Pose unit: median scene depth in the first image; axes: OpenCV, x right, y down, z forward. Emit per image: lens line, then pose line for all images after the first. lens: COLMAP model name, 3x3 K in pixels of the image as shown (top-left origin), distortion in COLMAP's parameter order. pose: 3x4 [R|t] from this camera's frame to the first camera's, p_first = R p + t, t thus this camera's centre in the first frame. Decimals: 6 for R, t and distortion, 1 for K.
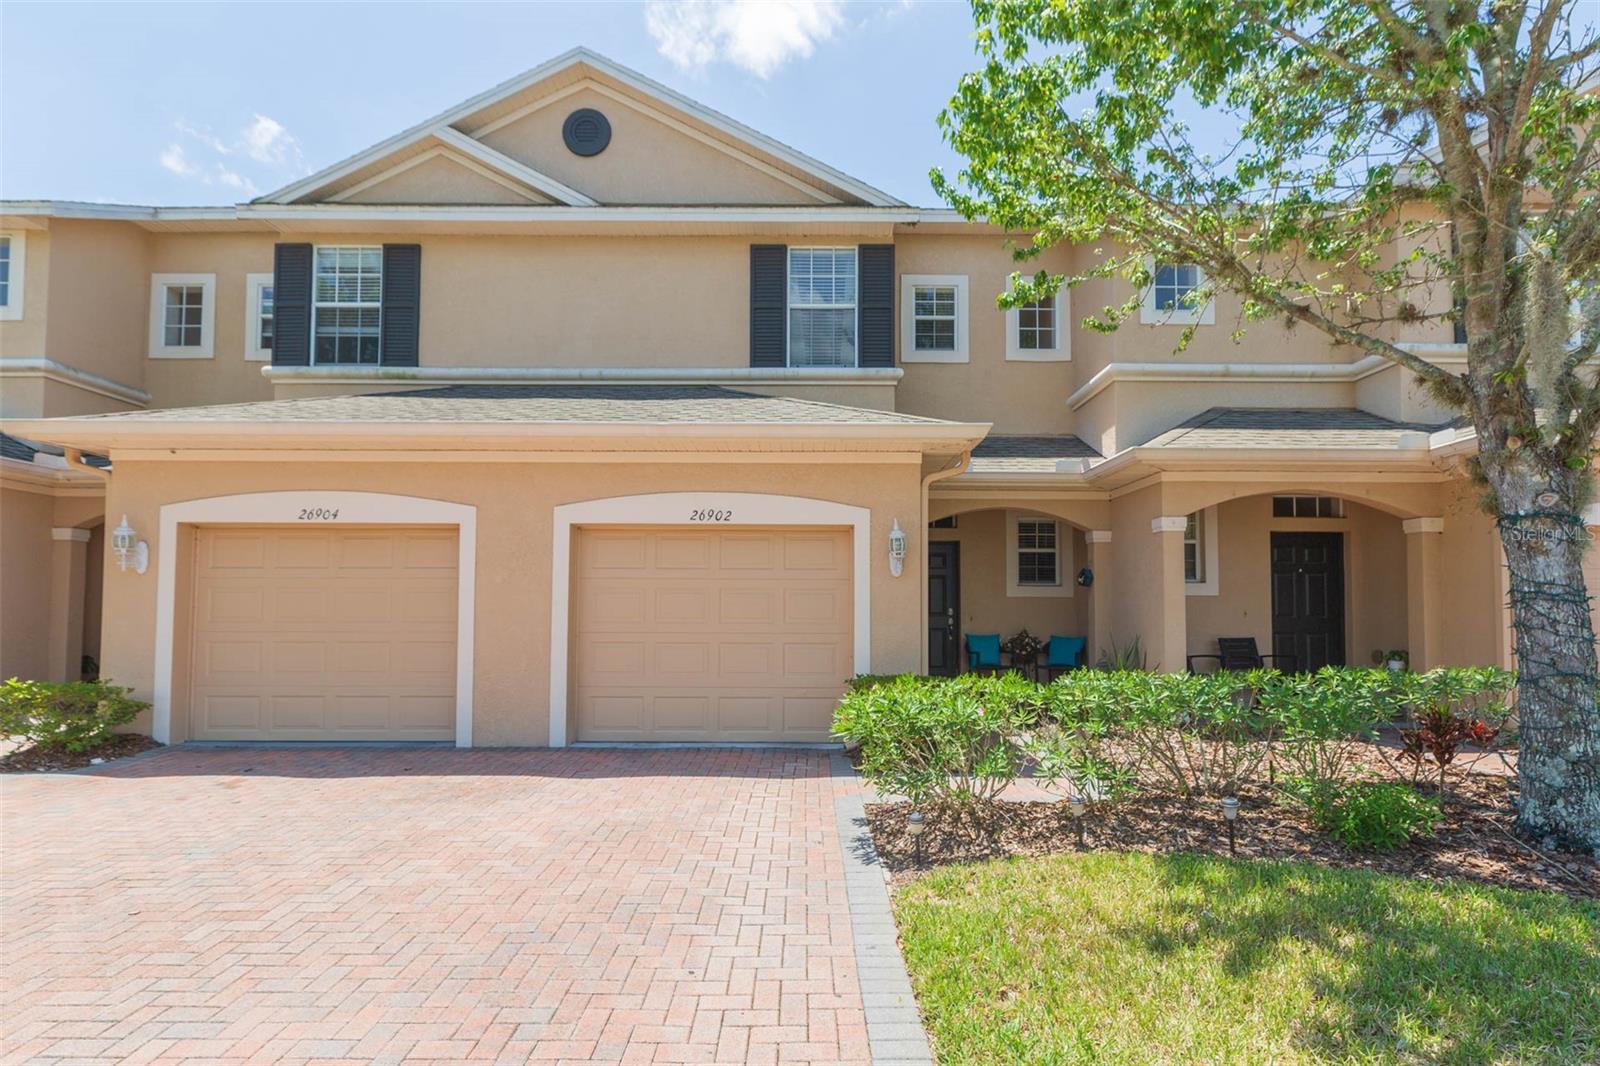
lens RADIAL K [[787.9, 0, 795.0], [0, 787.9, 581.0], [0, 0, 1]] dist [0.000325, 0.000694]
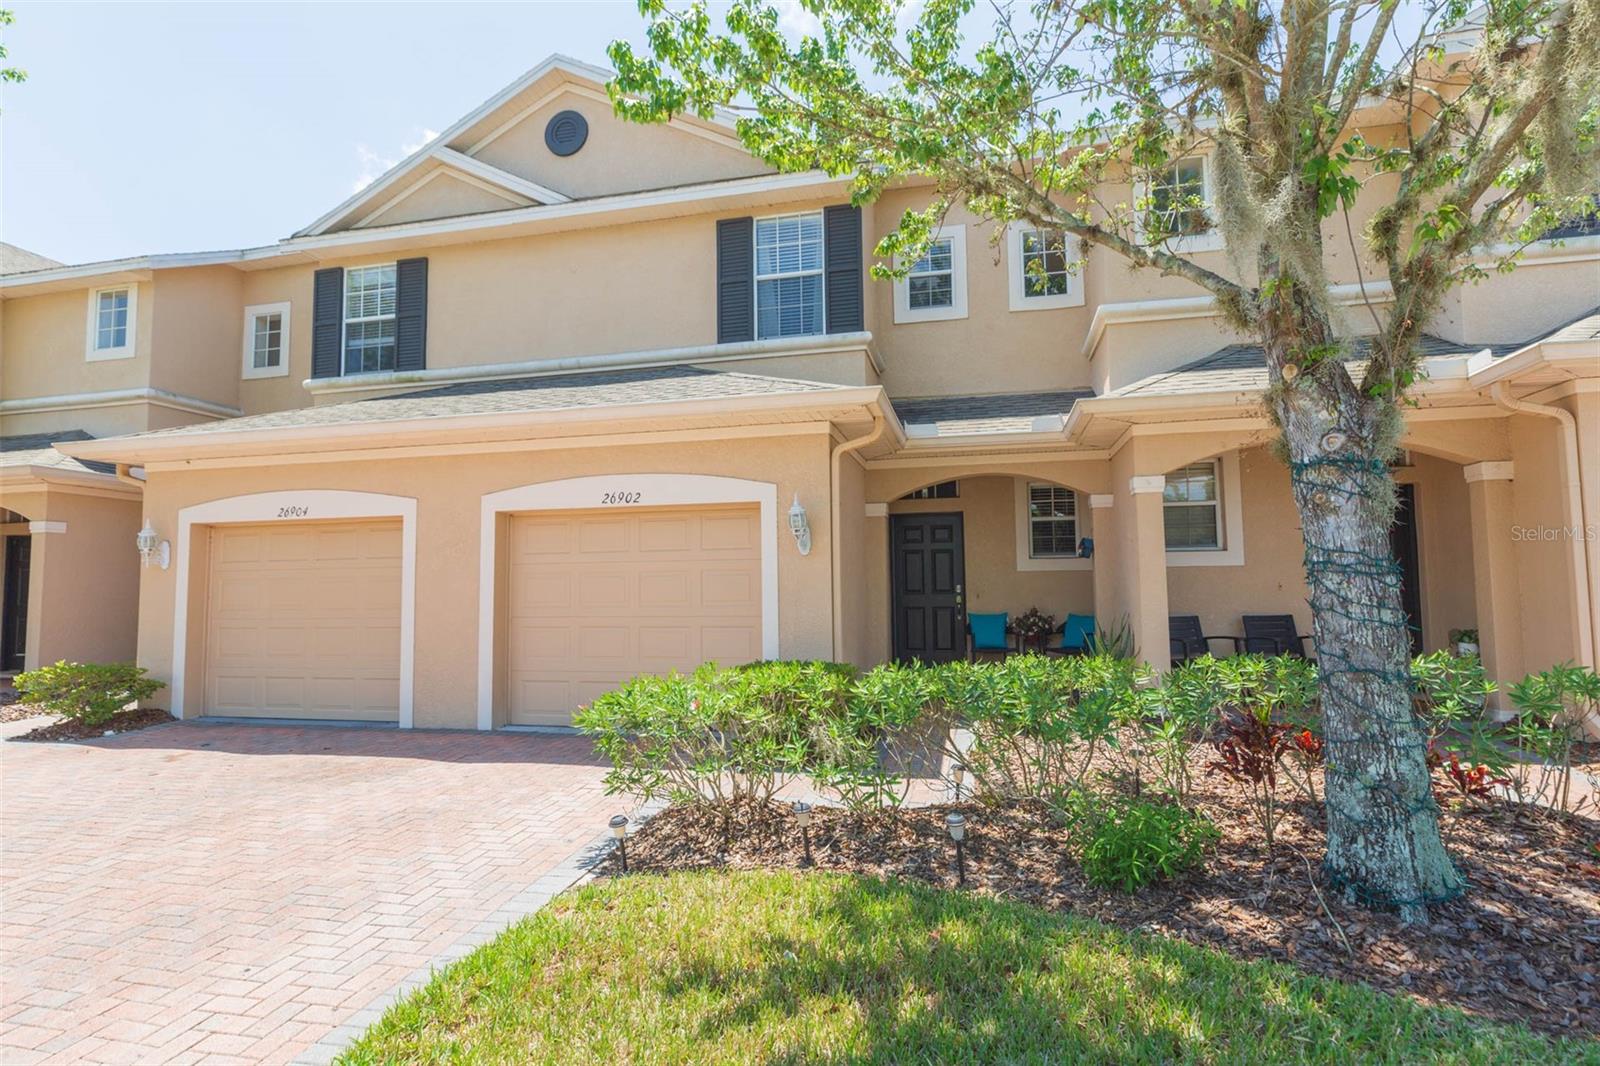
lens RADIAL K [[804.3, 0, 794.1], [0, 804.3, 532.3], [0, 0, 1]] dist [-0.004321, 0.000337]
pose [[0.974277, -0.032431, -0.223009, 0.297924], [0.025818, 0.999138, -0.032509, -0.001436], [0.223871, 0.025915, 0.974274, 0.059300]]
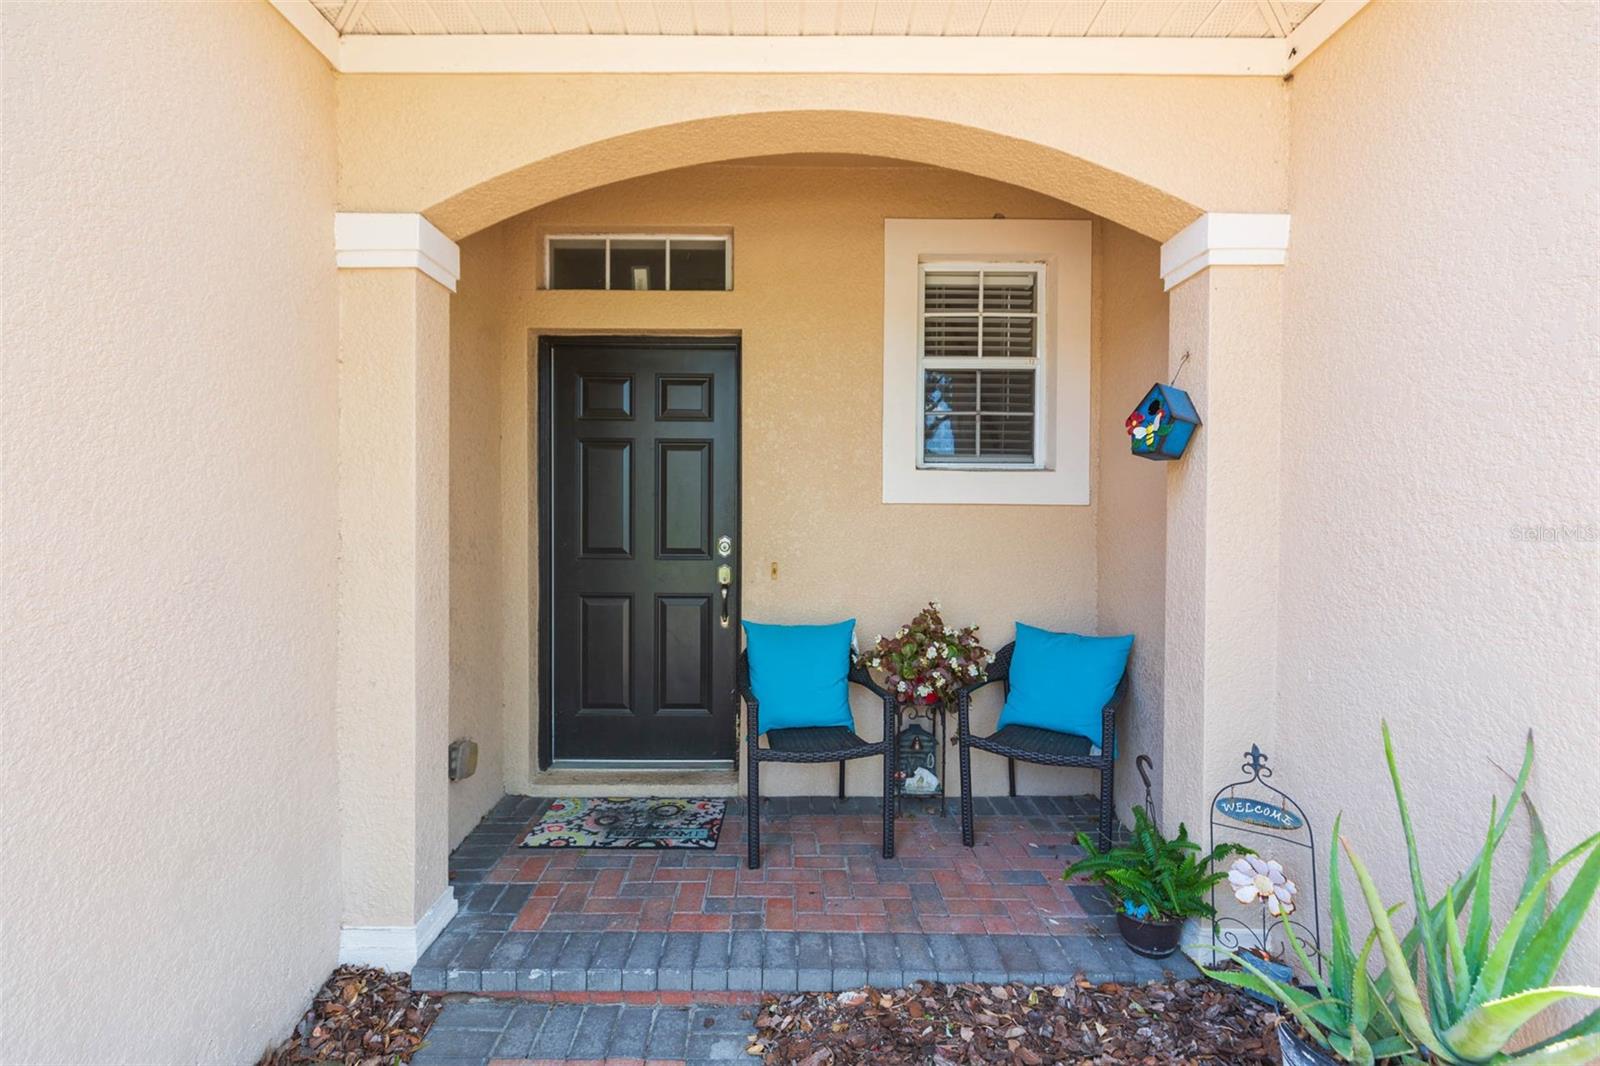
lens RADIAL K [[726.7, 0, 793.4], [0, 726.7, 535.0], [0, 0, 1]] dist [0.000808, 0.000209]
pose [[0.999873, 0.000510, 0.015906, 0.298205], [-0.001568, 0.997780, 0.066584, 0.017743], [-0.015837, -0.066601, 0.997654, 0.920319]]
